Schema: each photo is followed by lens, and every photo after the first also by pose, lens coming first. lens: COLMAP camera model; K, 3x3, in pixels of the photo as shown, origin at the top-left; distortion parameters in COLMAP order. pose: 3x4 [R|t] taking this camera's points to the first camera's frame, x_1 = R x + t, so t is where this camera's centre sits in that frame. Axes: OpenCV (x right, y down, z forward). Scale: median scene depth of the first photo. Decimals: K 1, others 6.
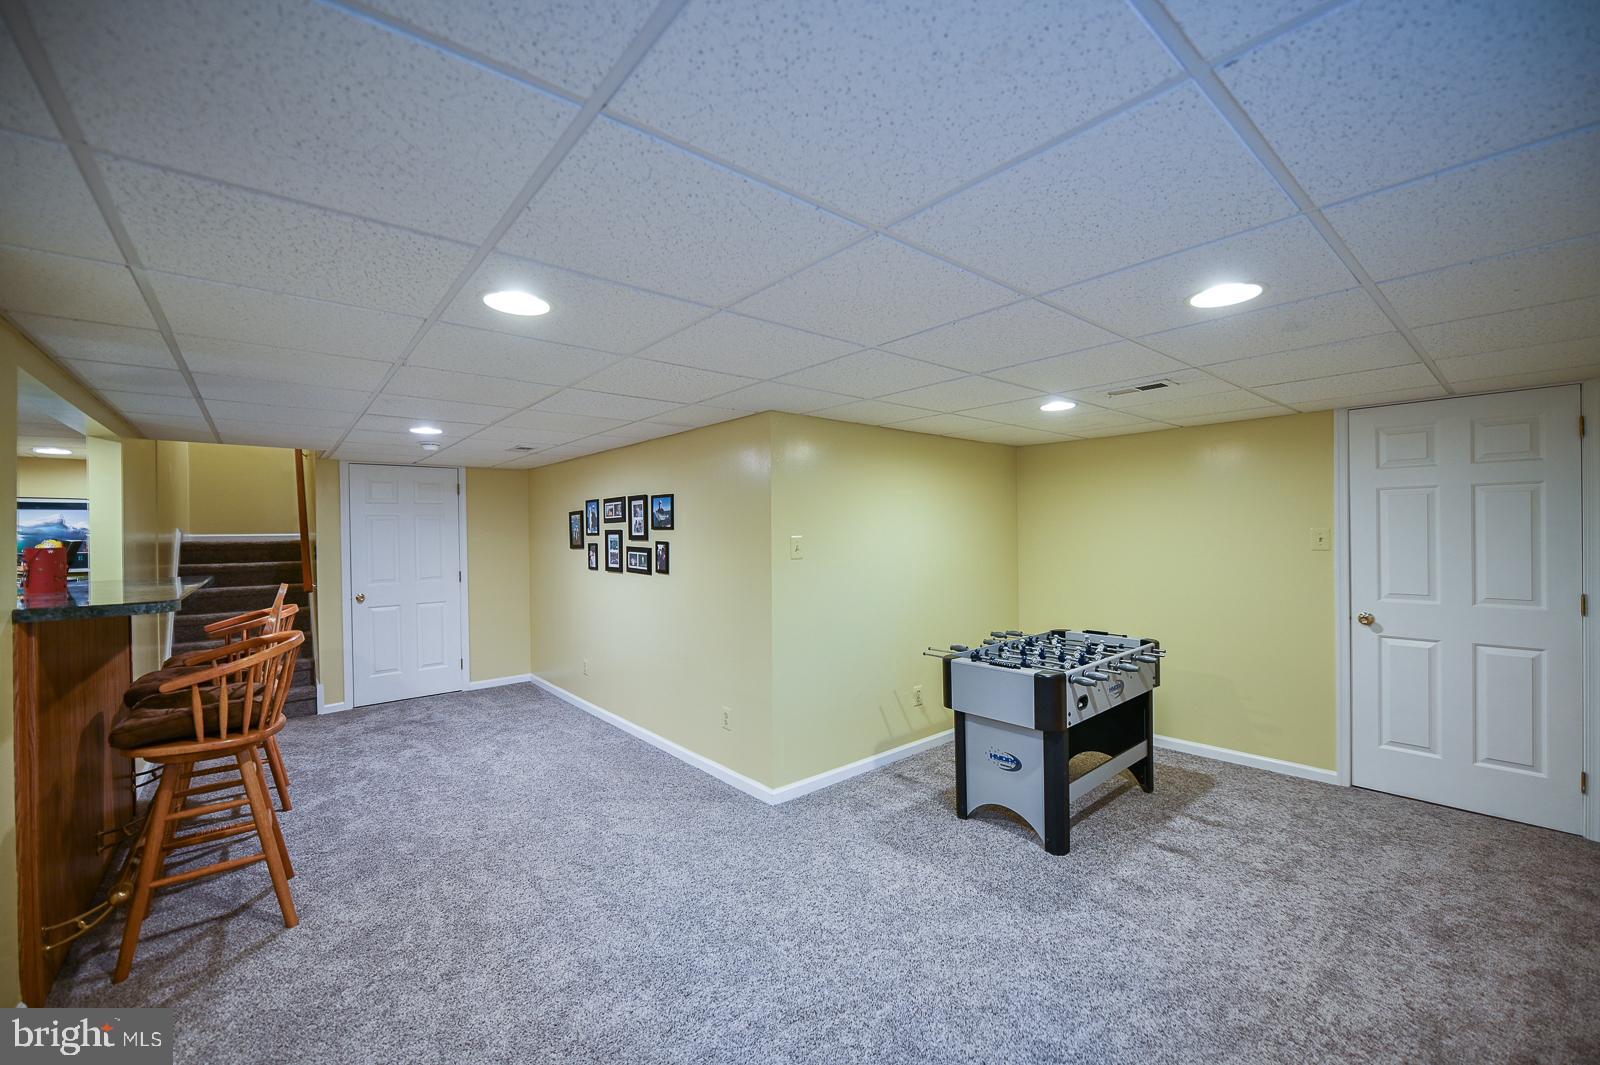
lens RADIAL K [[635.4, 0, 799.6], [0, 635.4, 534.0], [0, 0, 1]] dist [-0.007388, -0.000022]
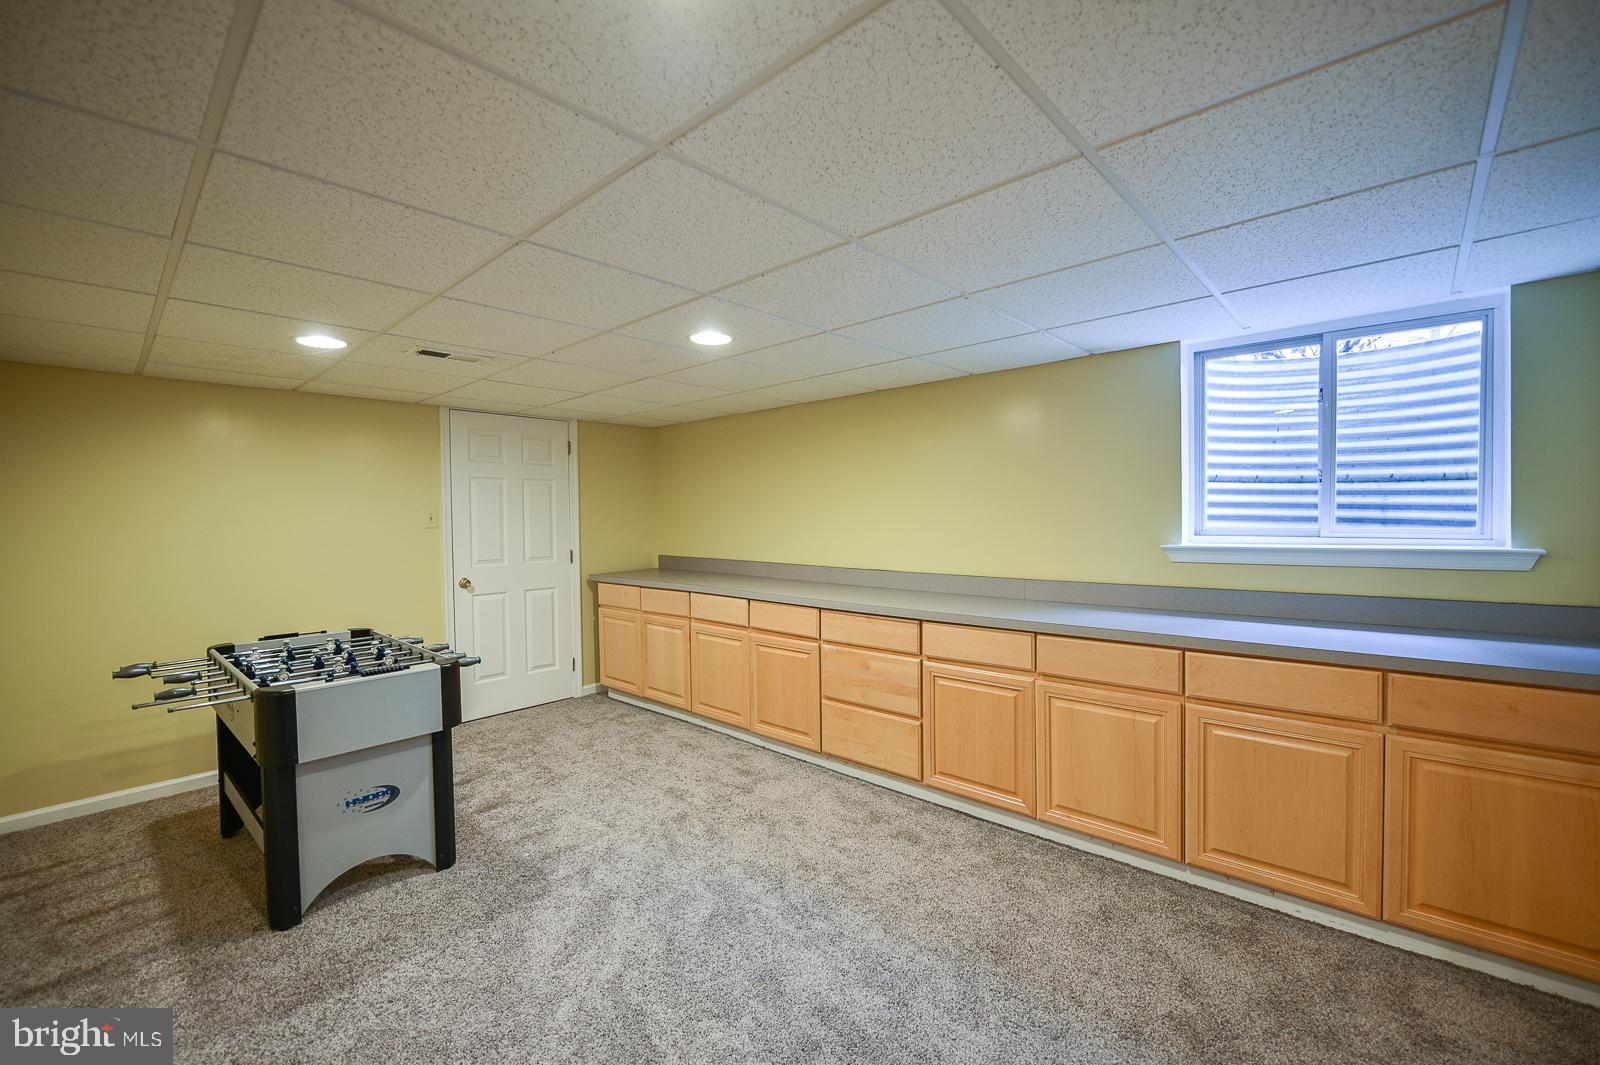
lens RADIAL K [[686.5, 0, 794.2], [0, 686.5, 532.0], [0, 0, 1]] dist [-0.011565, -0.000344]
pose [[-0.132415, -0.008655, 0.991157, -0.547367], [0.020054, 0.999734, 0.011409, 0.036852], [-0.990991, 0.021387, -0.132206, 0.590339]]
